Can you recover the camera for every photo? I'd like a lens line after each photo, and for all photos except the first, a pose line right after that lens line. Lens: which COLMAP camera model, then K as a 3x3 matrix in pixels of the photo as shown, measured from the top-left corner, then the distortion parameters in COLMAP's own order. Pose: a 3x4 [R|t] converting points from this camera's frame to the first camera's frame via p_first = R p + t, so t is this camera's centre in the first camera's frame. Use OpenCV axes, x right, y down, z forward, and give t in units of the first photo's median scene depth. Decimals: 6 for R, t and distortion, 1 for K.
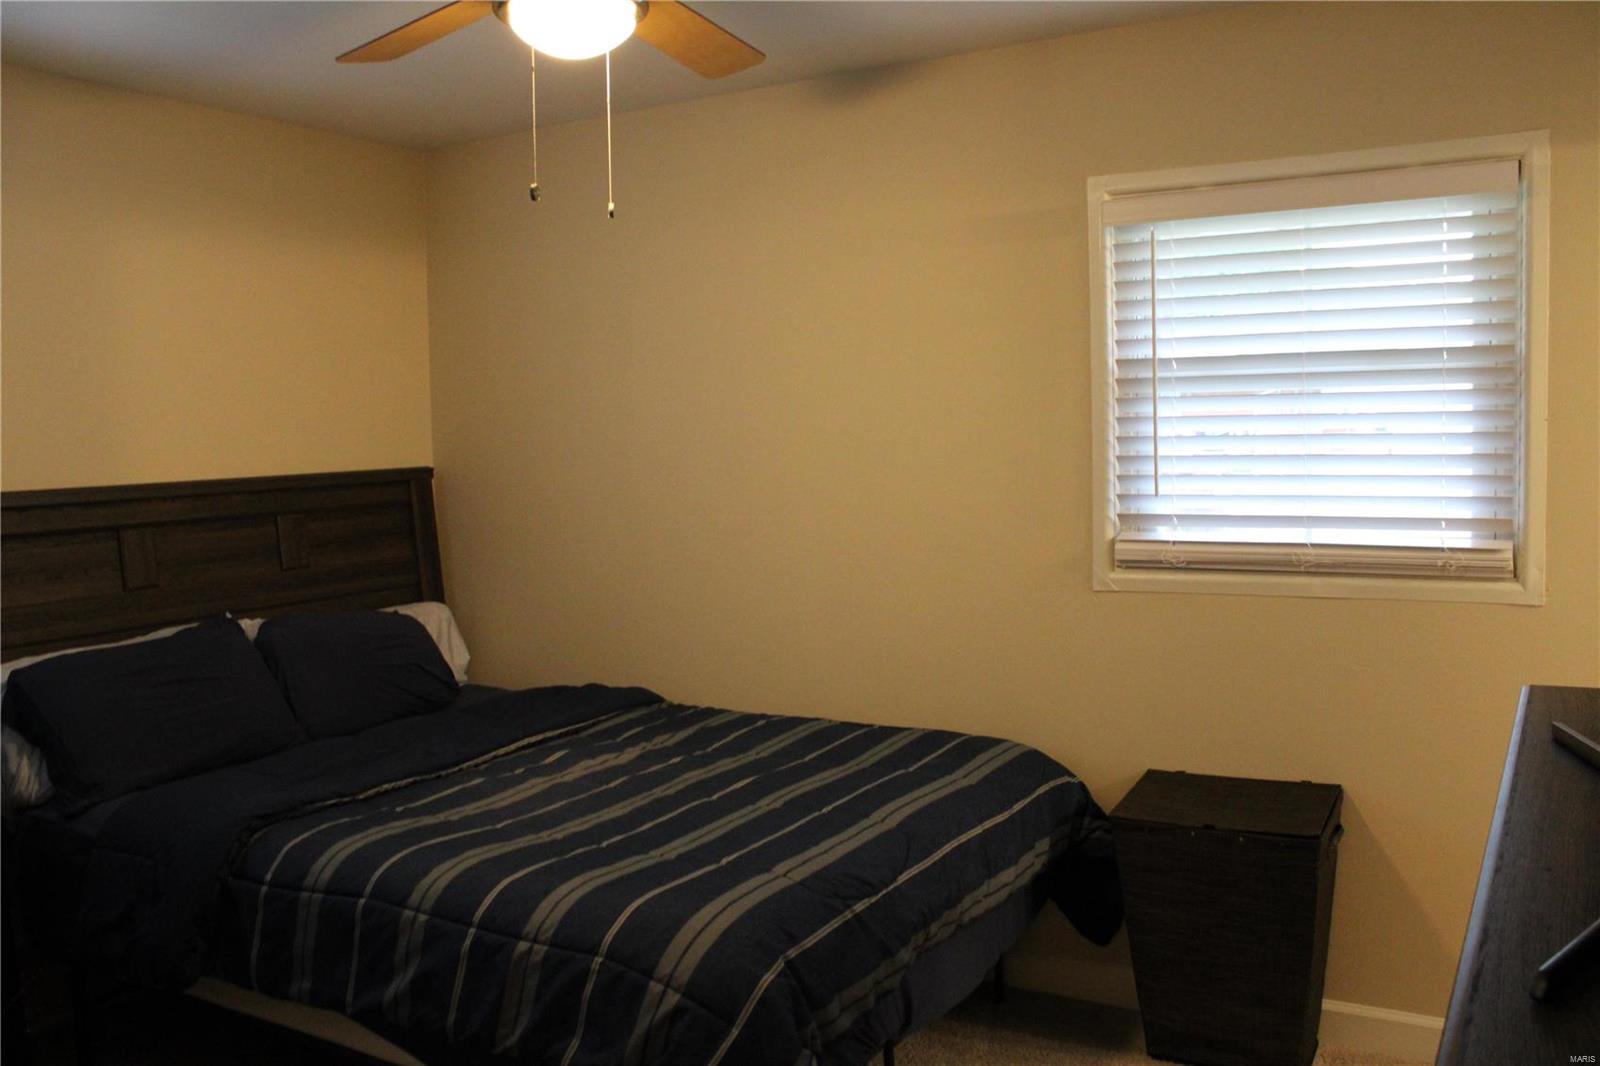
lens RADIAL K [[1329.6, 0, 811.1], [0, 1329.6, 532.6], [0, 0, 1]] dist [-0.157582, 0.125132]
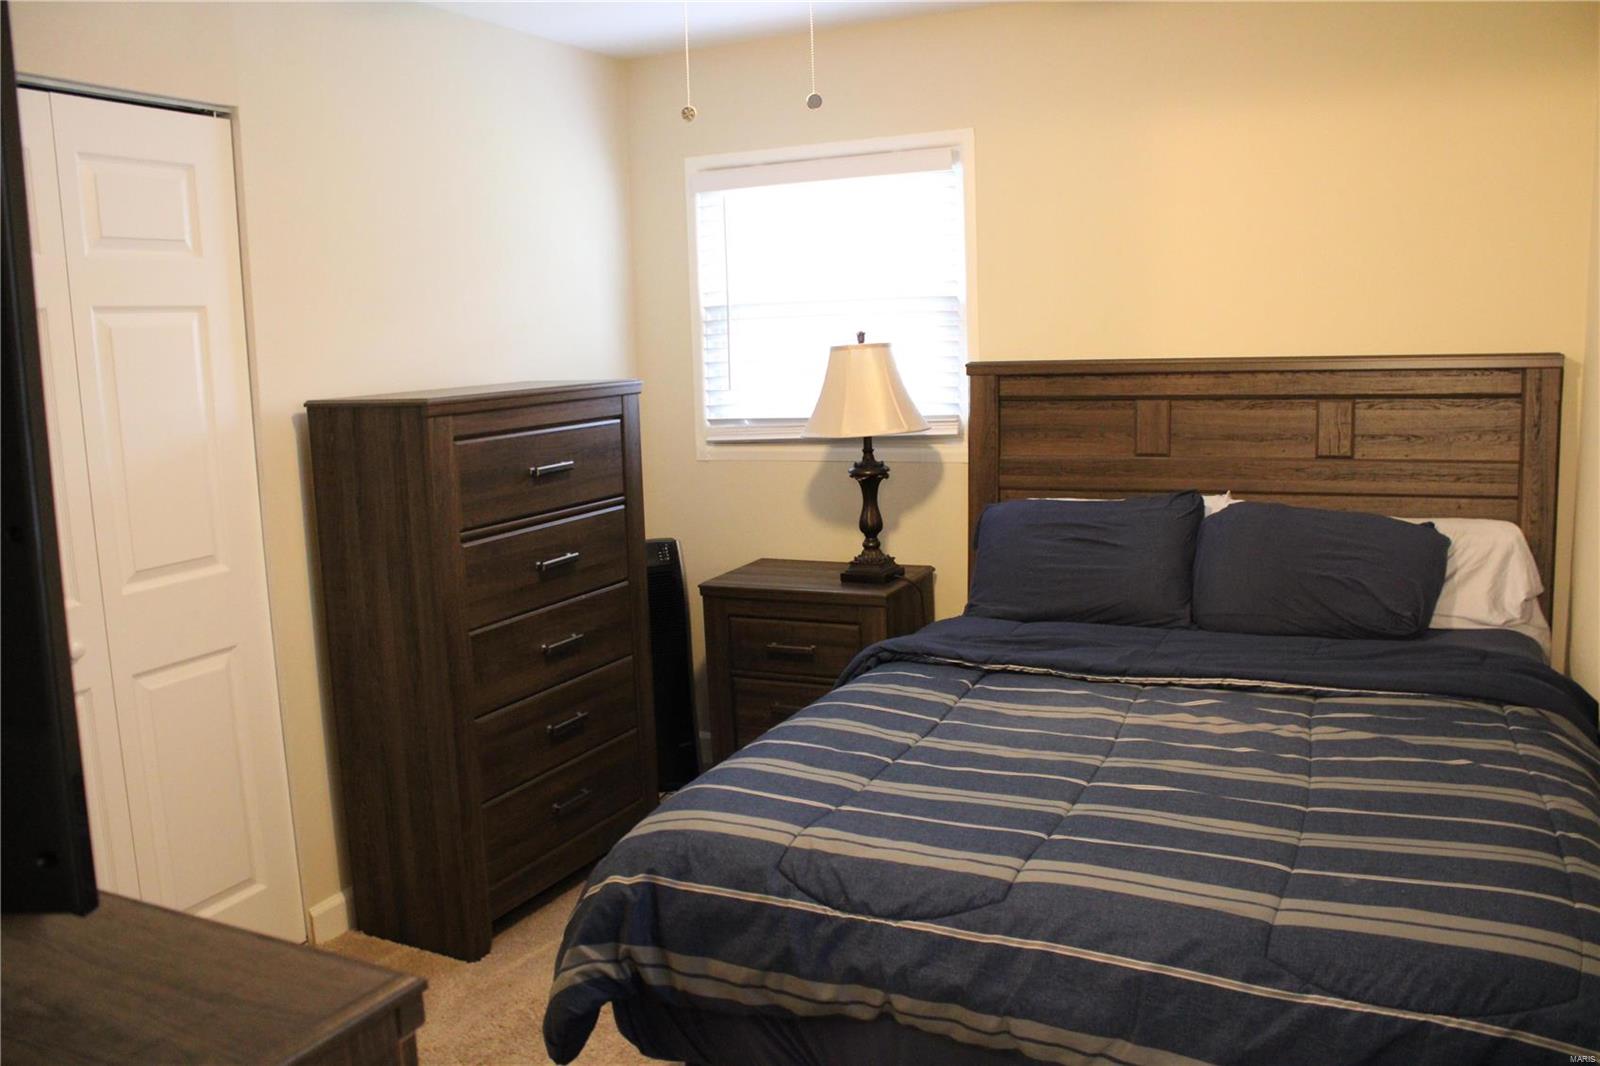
lens RADIAL K [[1329.6, 0, 808.0], [0, 1329.6, 532.8], [0, 0, 1]] dist [-0.157582, 0.125132]
pose [[0.080235, 0.168863, -0.982368, 0.684847], [-0.048149, 0.985052, 0.165392, -0.075904], [0.995612, 0.034030, 0.087167, 0.763178]]
